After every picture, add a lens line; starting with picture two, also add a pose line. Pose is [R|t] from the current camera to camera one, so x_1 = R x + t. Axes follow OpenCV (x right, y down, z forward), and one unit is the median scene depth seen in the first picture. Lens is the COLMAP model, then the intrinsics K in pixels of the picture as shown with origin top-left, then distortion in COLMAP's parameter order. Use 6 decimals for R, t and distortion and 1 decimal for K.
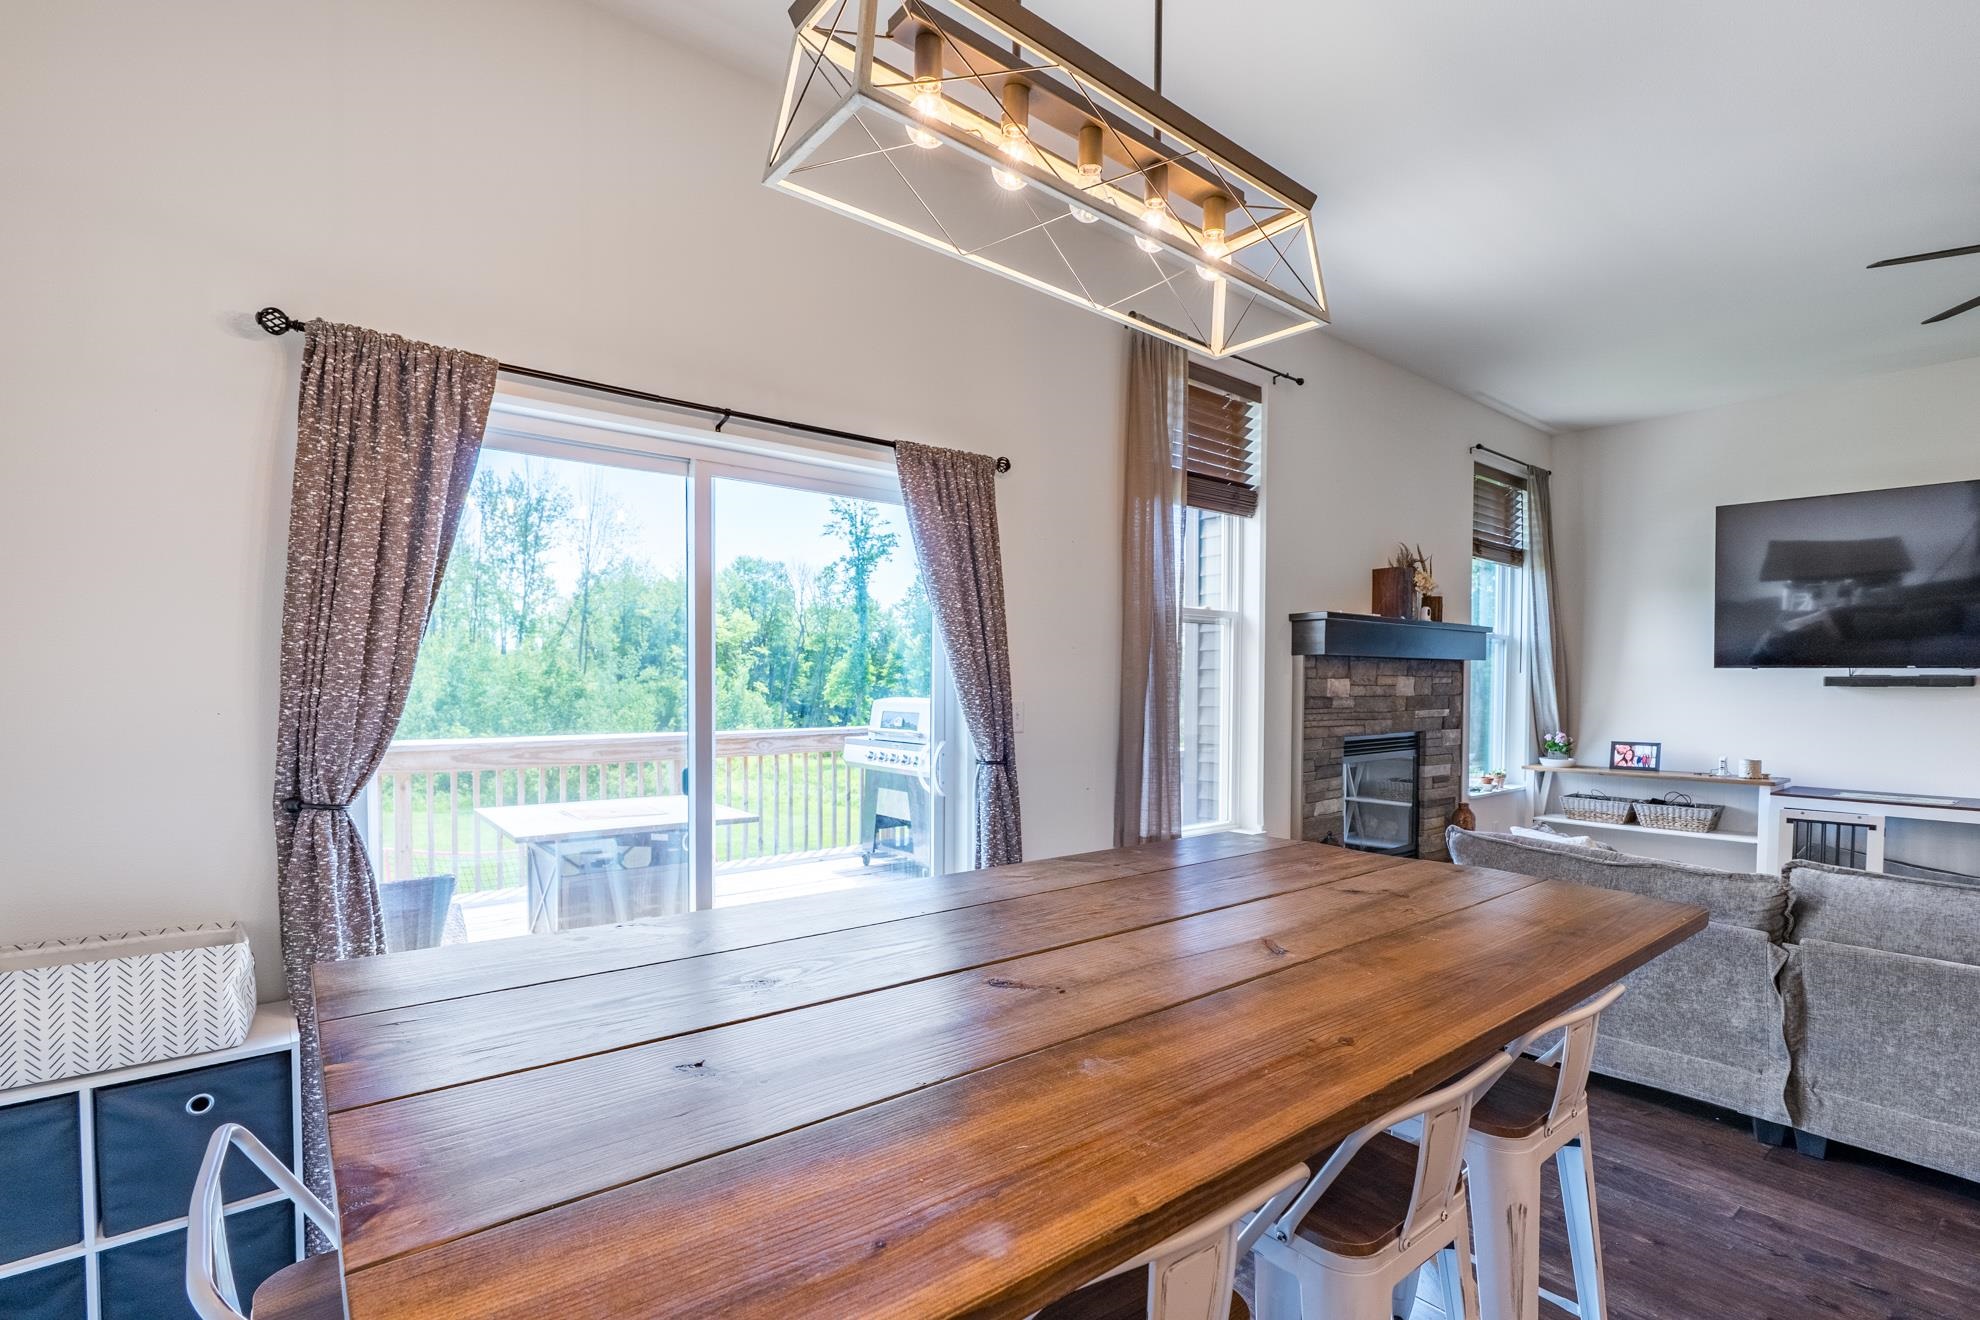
lens RADIAL K [[900.0, 0, 996.7], [0, 900.0, 715.4], [0, 0, 1]] dist [-0.004013, -0.000402]
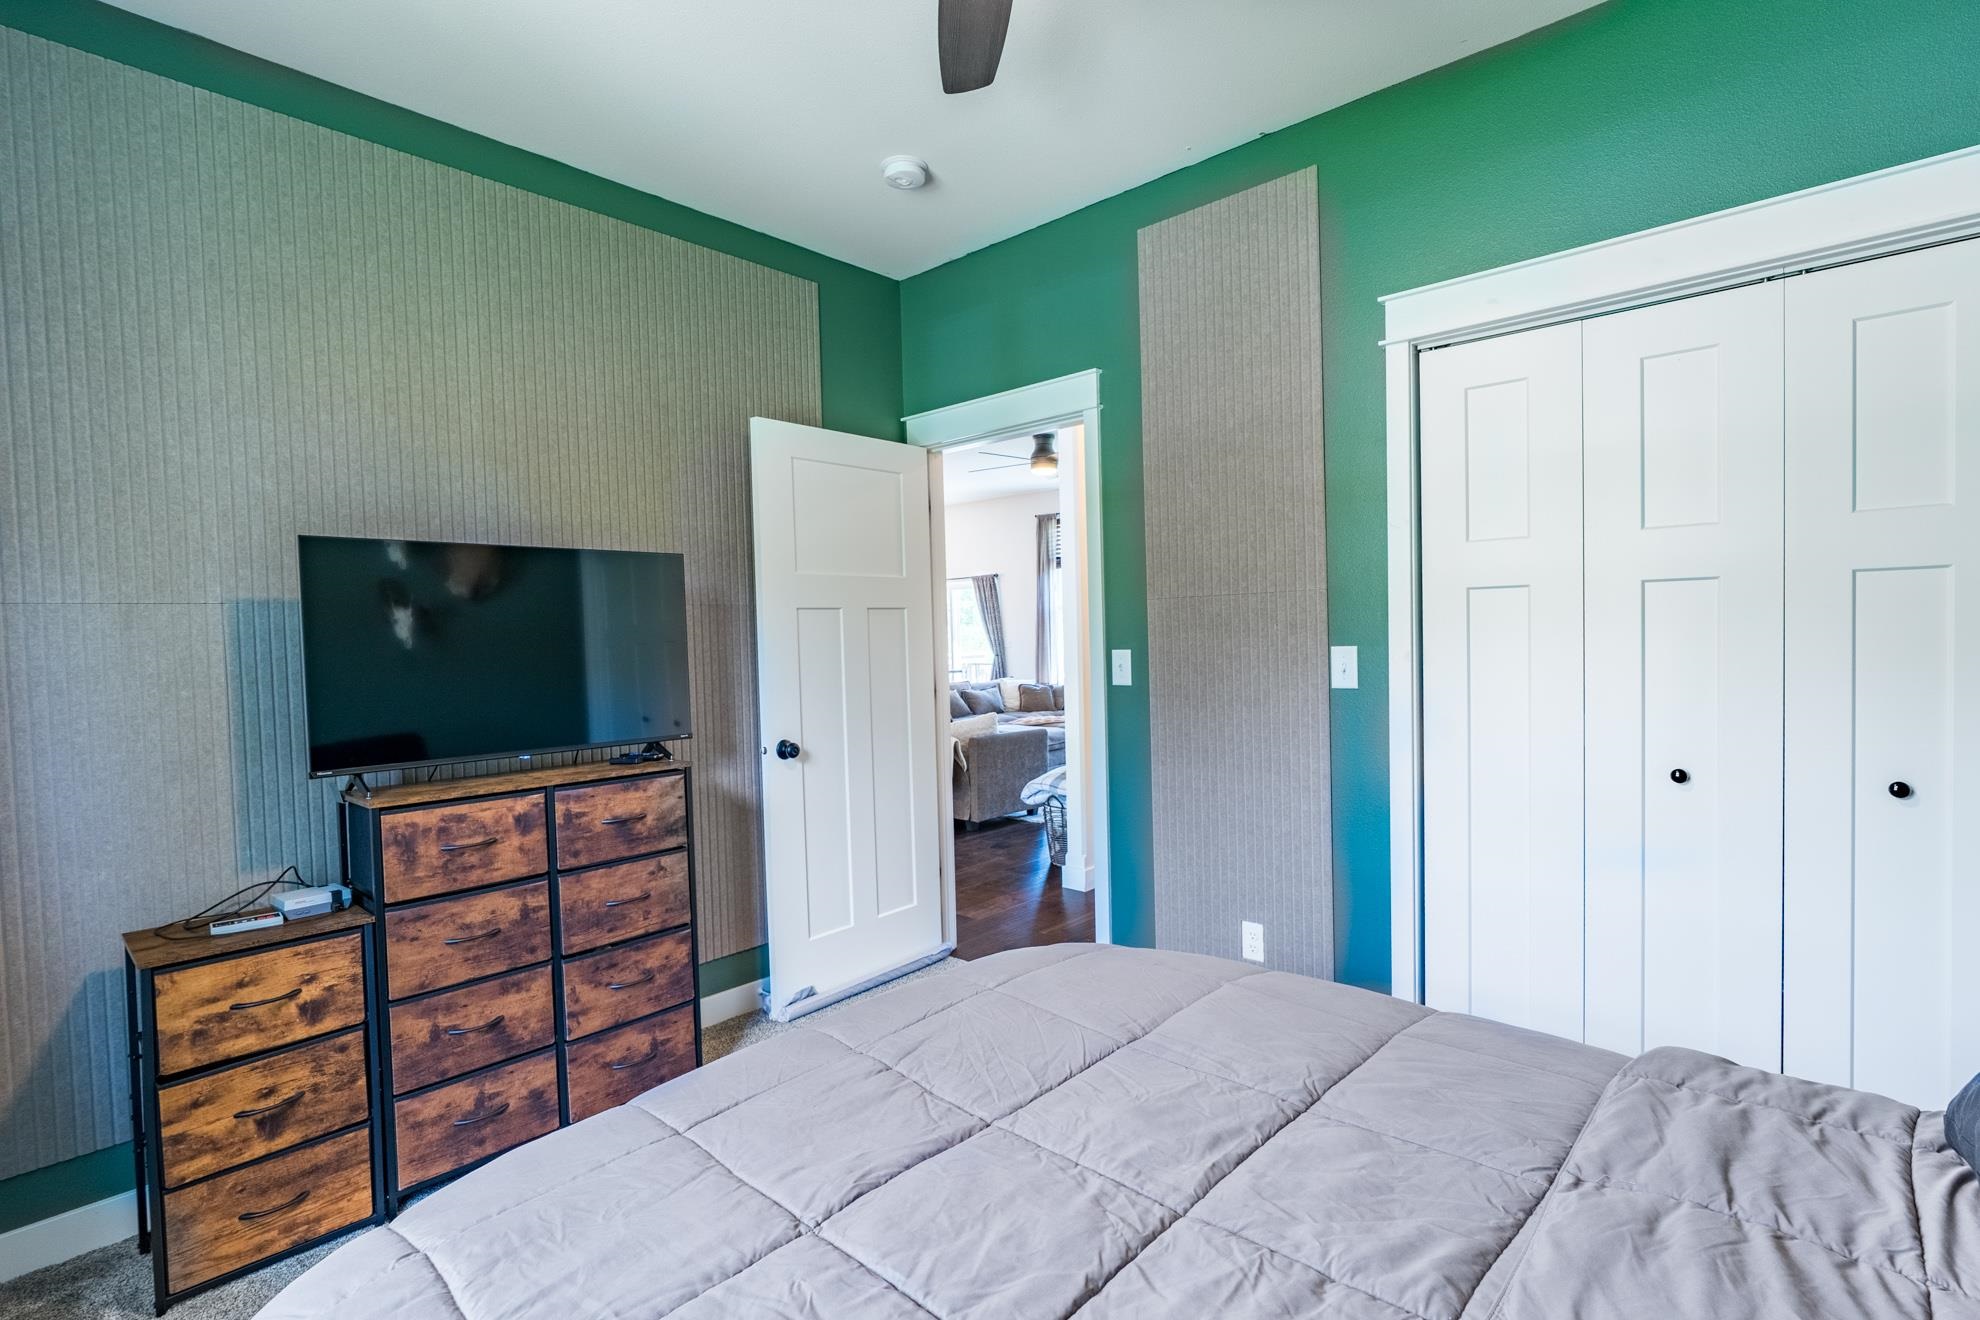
lens RADIAL K [[914.6, 0, 980.2], [0, 914.6, 670.0], [0, 0, 1]] dist [-0.002390, 0.001087]
pose [[0.148195, 0.038234, -0.988219, 2.582611], [-0.010860, 0.999255, 0.037033, -0.015783], [0.988899, 0.005244, 0.148499, 0.254210]]
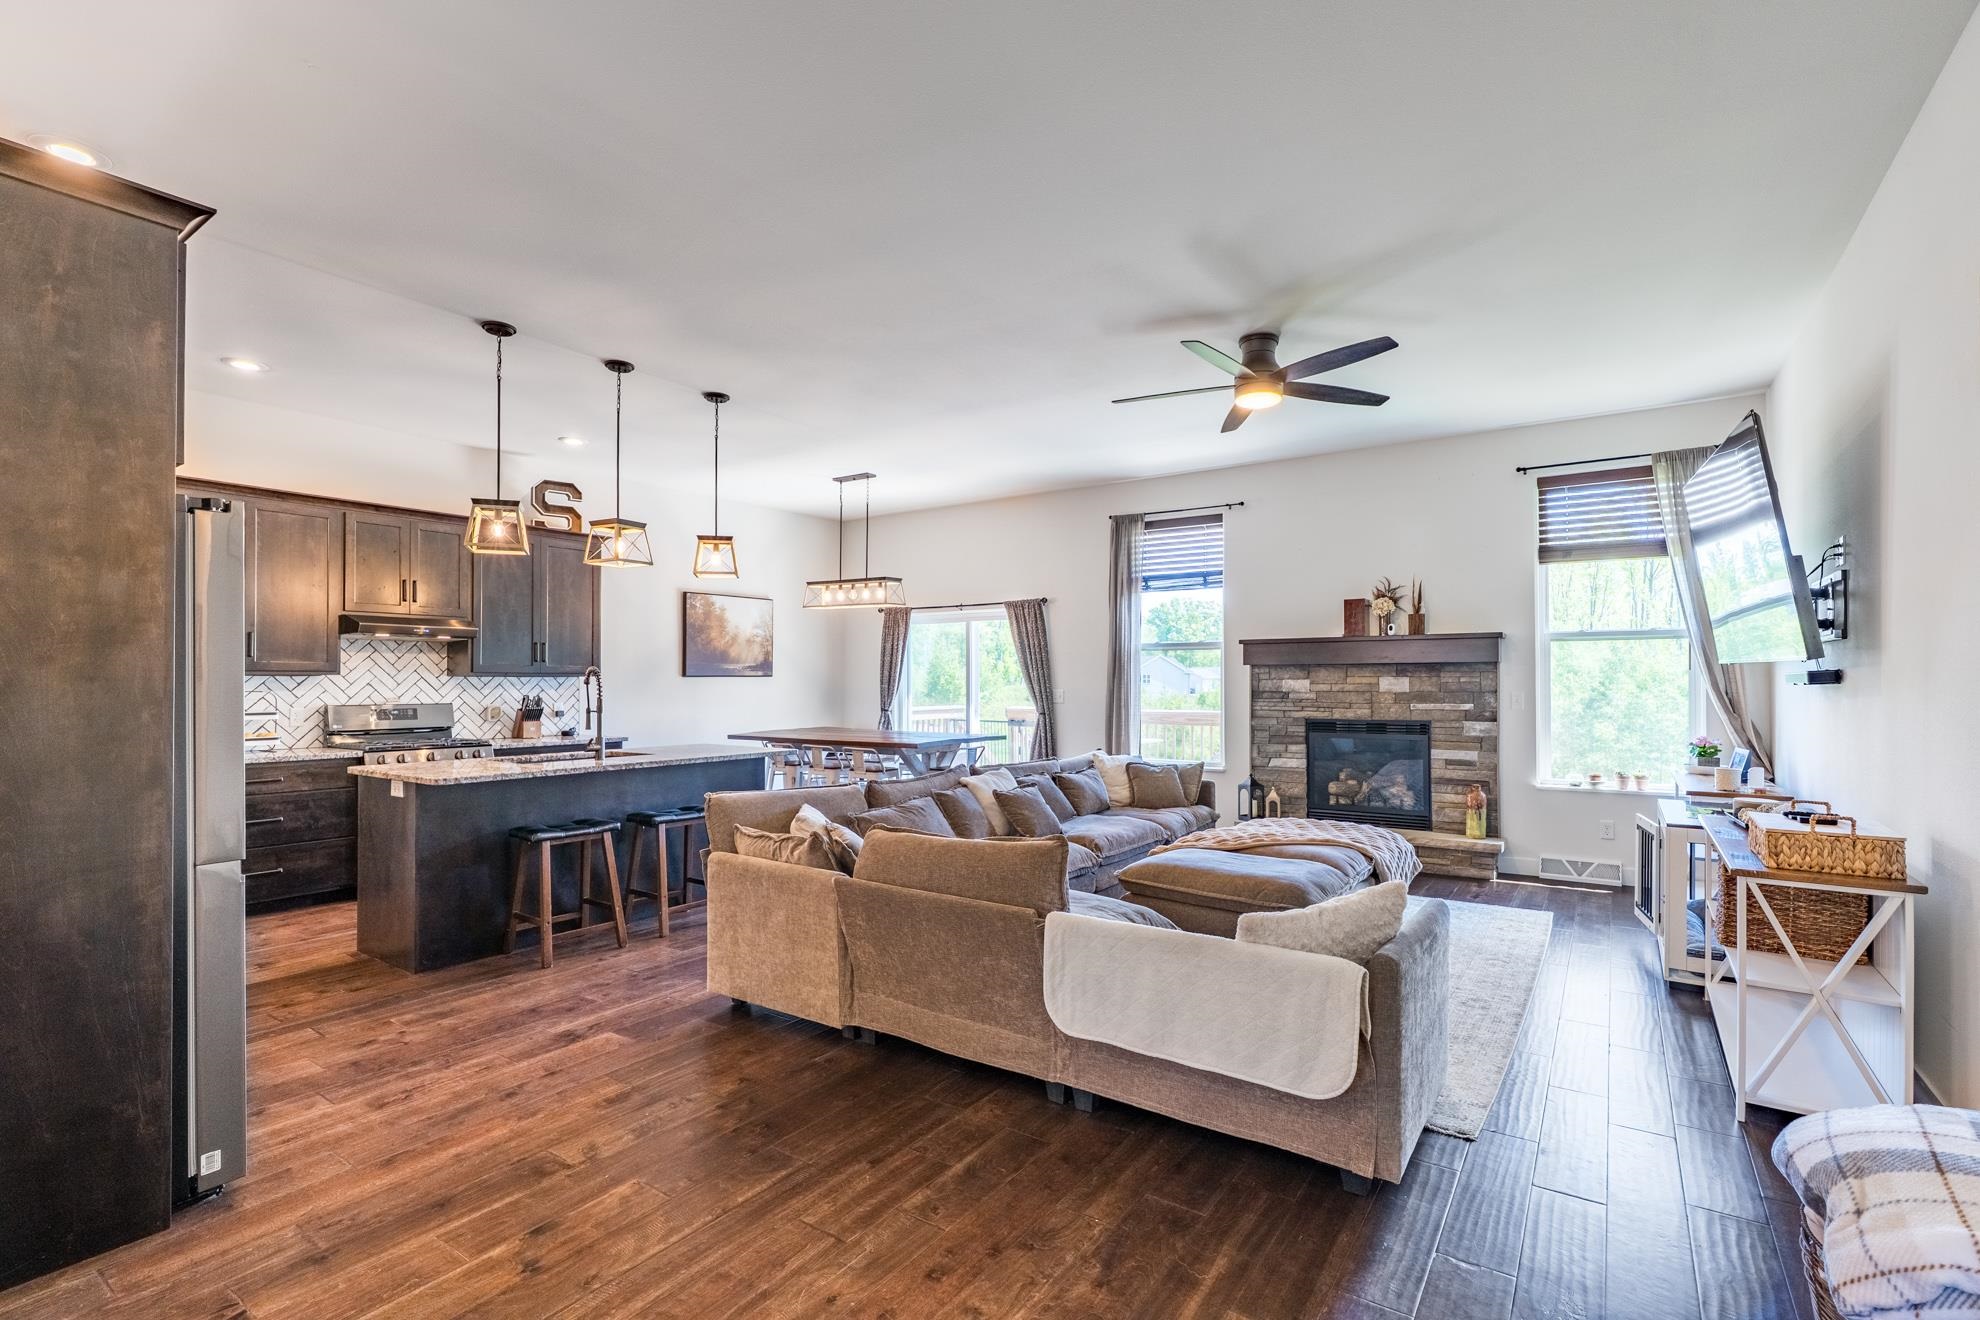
lens RADIAL K [[913.8, 0, 1008.2], [0, 913.8, 671.6], [0, 0, 1]] dist [-0.001212, -0.000438]
pose [[0.292633, -0.014536, -0.956114, 1.723320], [-0.031875, 0.999181, -0.024946, -0.000372], [0.955693, 0.037776, 0.291930, 0.089871]]
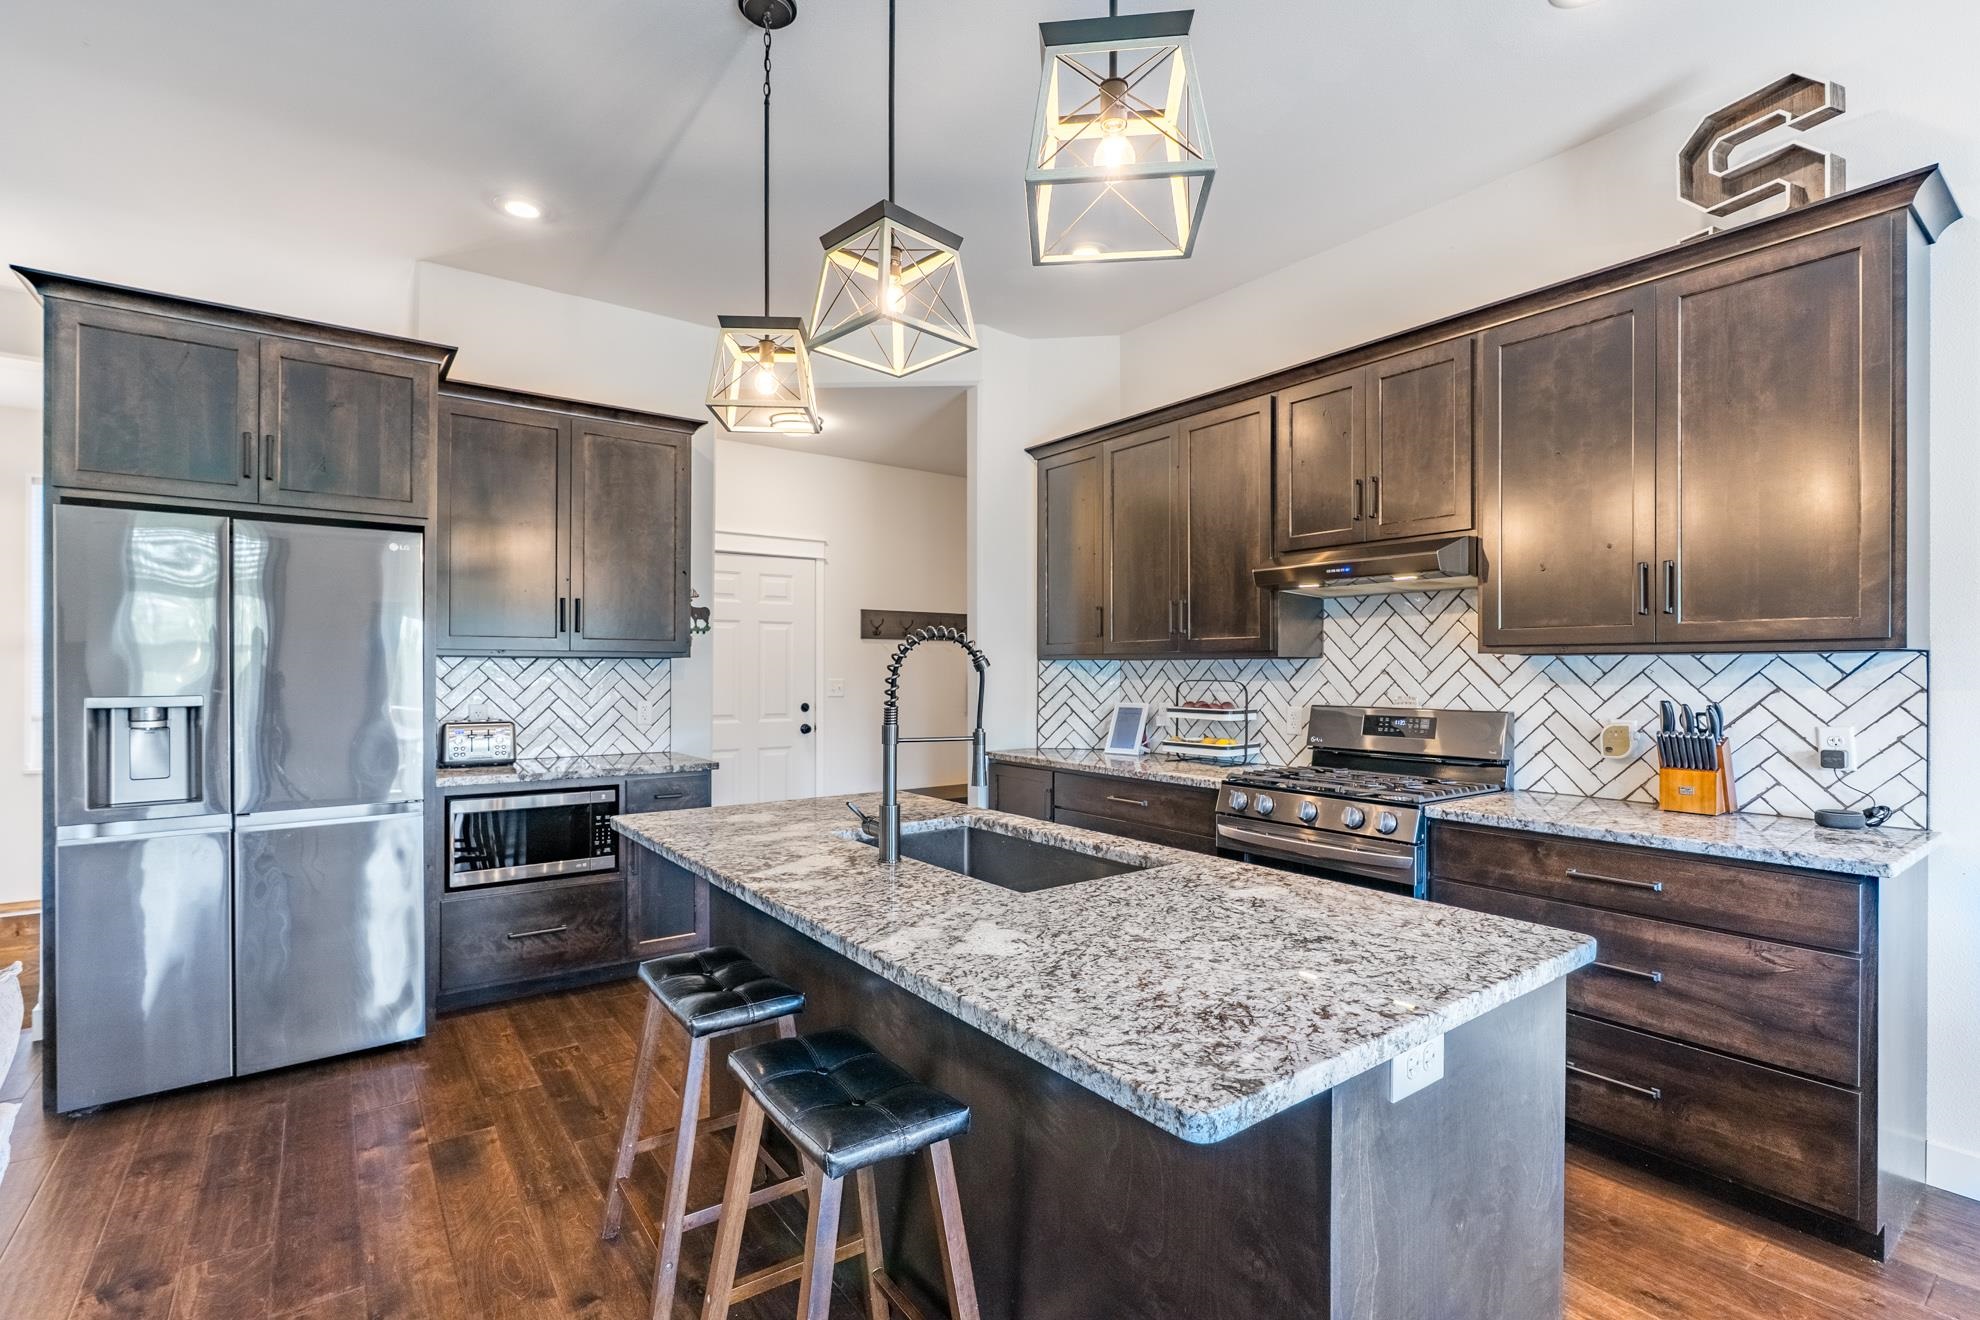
lens RADIAL K [[913.8, 0, 1008.2], [0, 913.8, 671.6], [0, 0, 1]] dist [-0.001212, -0.000438]
pose [[-0.998886, -0.006073, 0.046787, 0.462536], [-0.004355, 0.999316, 0.036724, -0.012116], [-0.046978, 0.036479, -0.998230, 0.371053]]
